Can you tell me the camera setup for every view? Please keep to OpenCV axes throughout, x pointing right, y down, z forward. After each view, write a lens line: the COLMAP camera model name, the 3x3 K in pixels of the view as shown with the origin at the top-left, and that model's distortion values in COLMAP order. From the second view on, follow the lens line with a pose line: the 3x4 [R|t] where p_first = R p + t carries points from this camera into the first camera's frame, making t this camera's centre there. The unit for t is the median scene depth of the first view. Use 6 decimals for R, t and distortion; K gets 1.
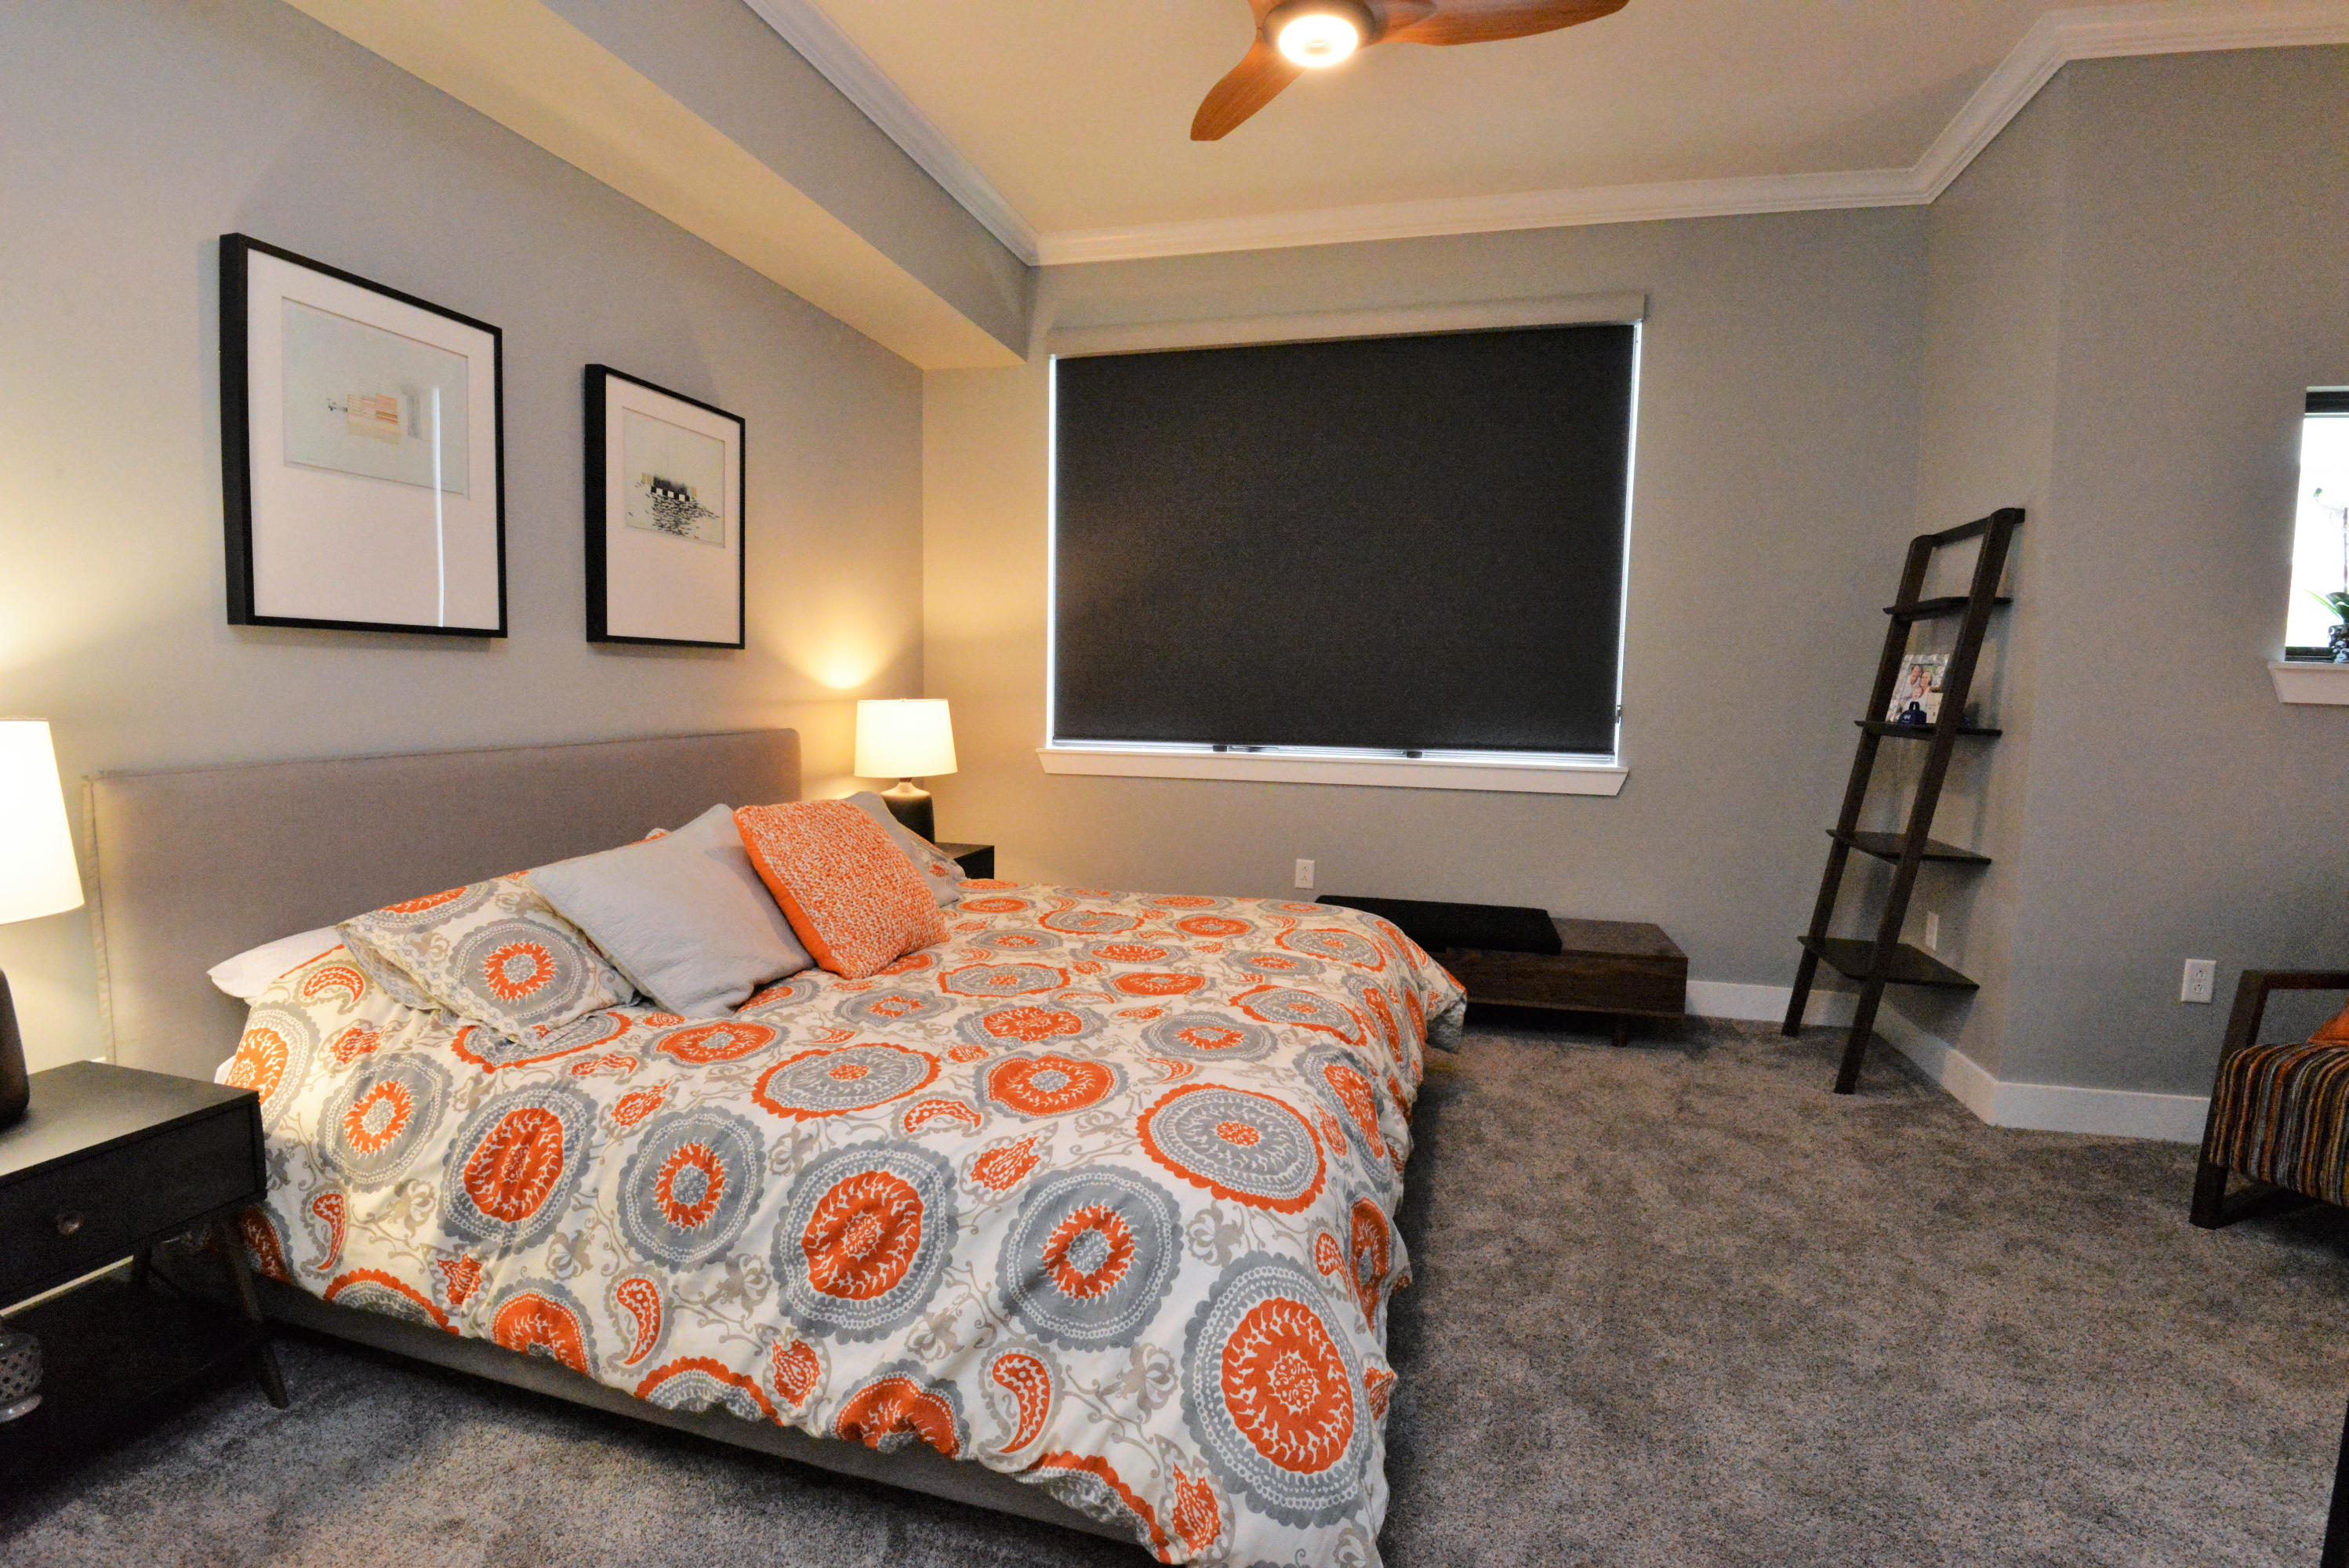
lens RADIAL K [[1092.8, 0, 1174.5], [0, 1092.8, 784.0], [0, 0, 1]] dist [-0.000406, -0.026415]
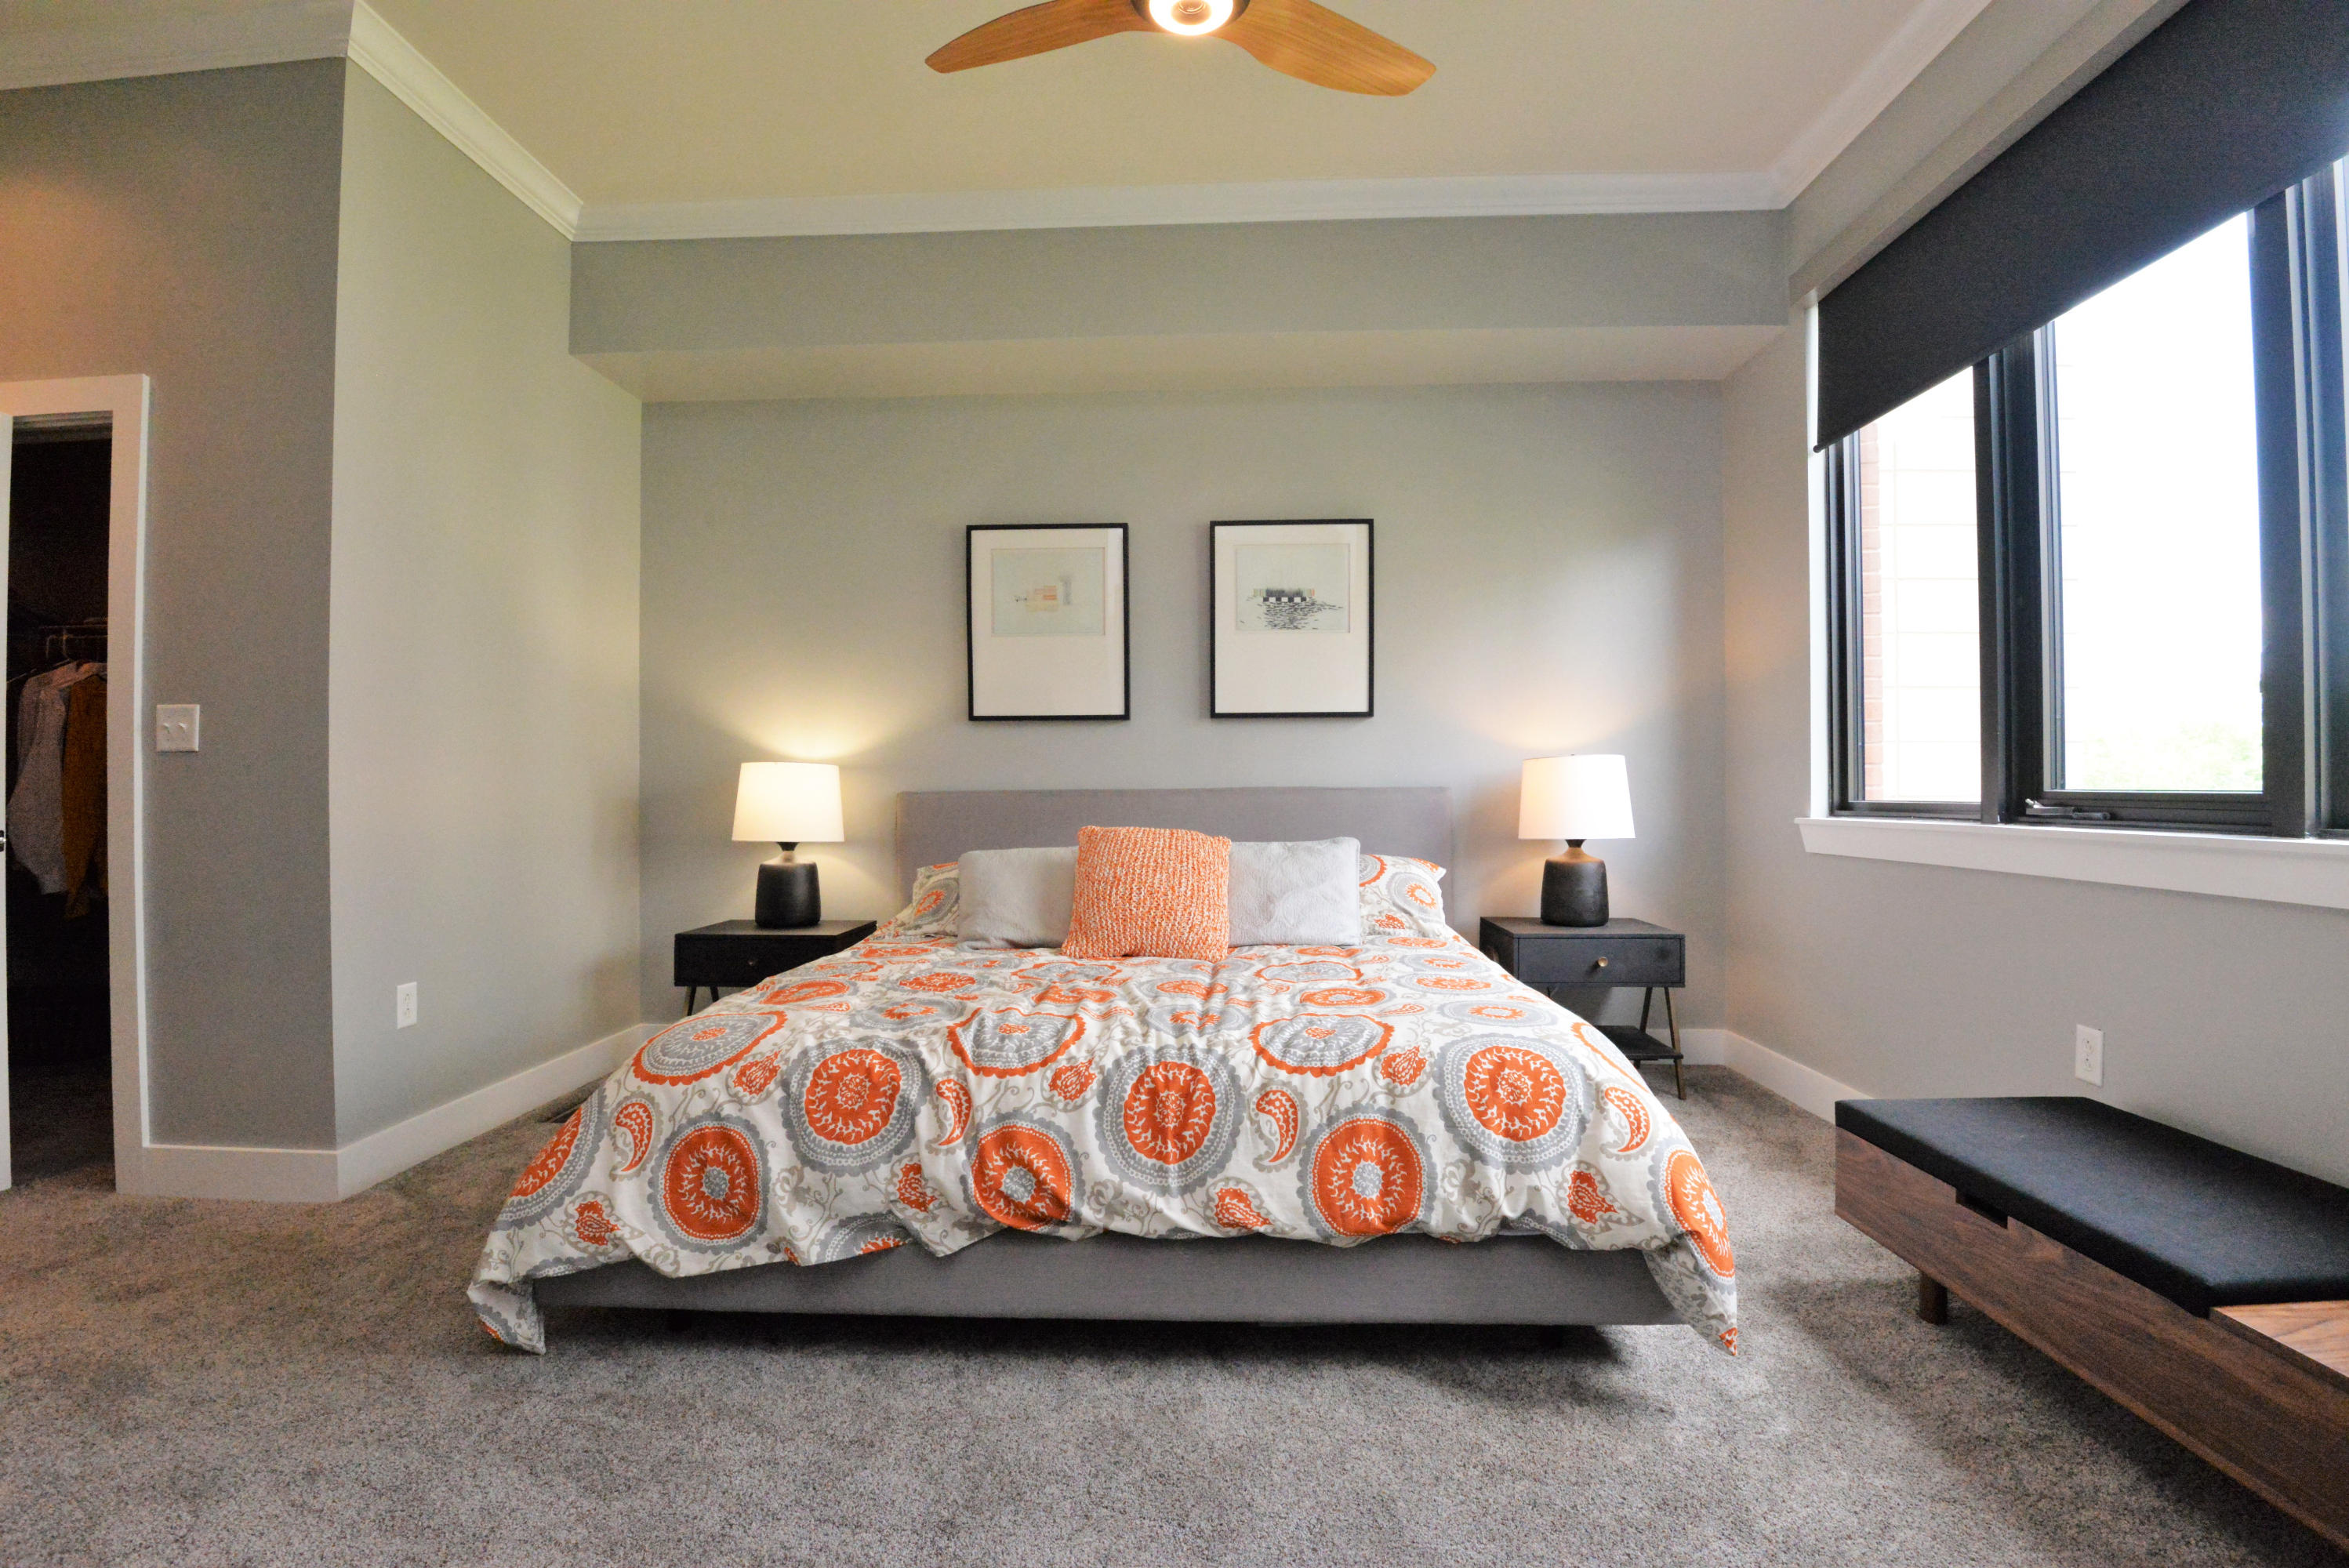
lens RADIAL K [[1102.8, 0, 1174.5], [0, 1102.8, 784.0], [0, 0, 1]] dist [0.001005, -0.026599]
pose [[0.205319, -0.028580, -0.978278, 0.757572], [-0.080358, 0.995706, -0.045955, 0.017159], [0.975391, 0.088048, 0.202141, 0.633210]]
